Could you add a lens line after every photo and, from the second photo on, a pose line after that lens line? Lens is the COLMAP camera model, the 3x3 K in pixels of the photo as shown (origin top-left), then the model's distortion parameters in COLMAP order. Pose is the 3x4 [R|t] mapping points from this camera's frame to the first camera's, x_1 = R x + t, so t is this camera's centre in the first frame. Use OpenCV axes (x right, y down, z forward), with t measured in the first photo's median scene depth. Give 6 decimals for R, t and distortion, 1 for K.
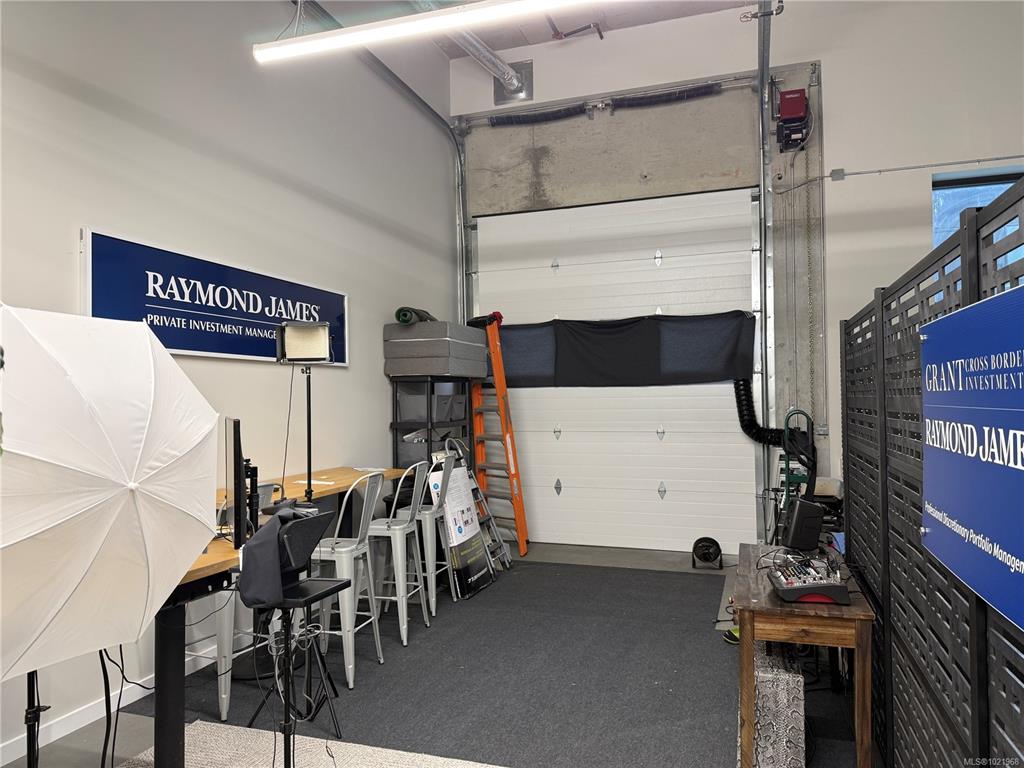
lens RADIAL K [[710.6, 0, 512.0], [0, 710.6, 384.0], [0, 0, 1]] dist [0.129096, -0.202134]
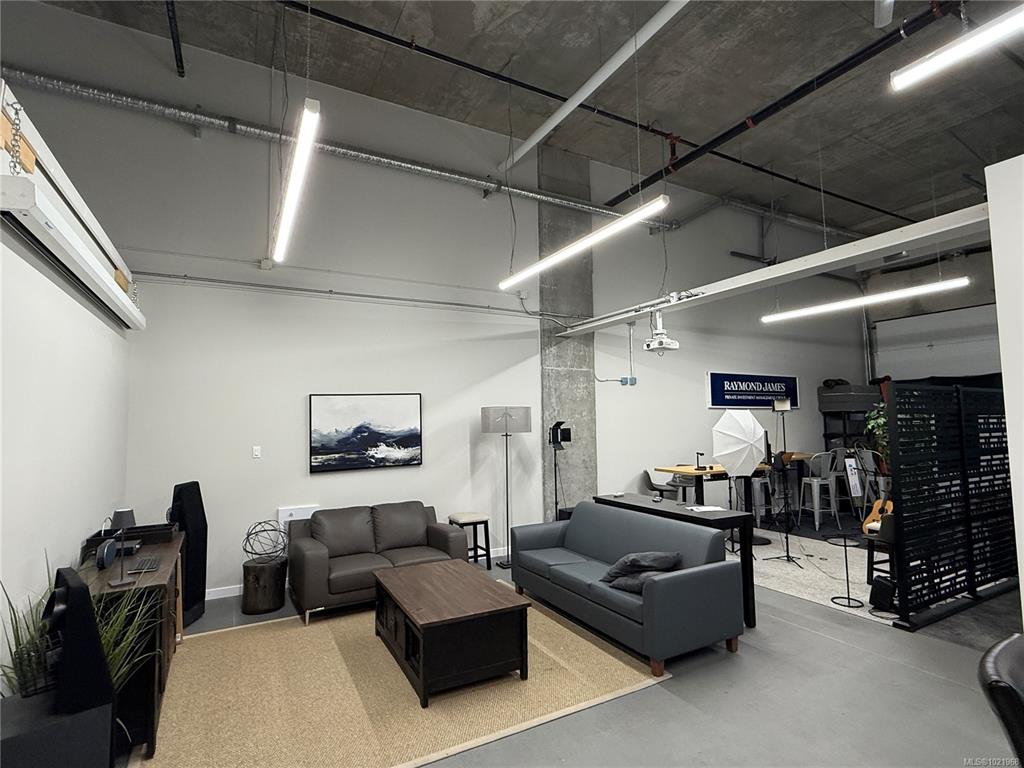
lens RADIAL K [[511.2, 0, 512.0], [0, 511.2, 384.0], [0, 0, 1]] dist [0.000563, -0.000538]
pose [[0.733308, -0.042267, -0.678582, 0.232320], [0.016337, 0.998873, -0.044562, -0.049461], [0.679701, 0.021592, 0.733172, -0.917734]]
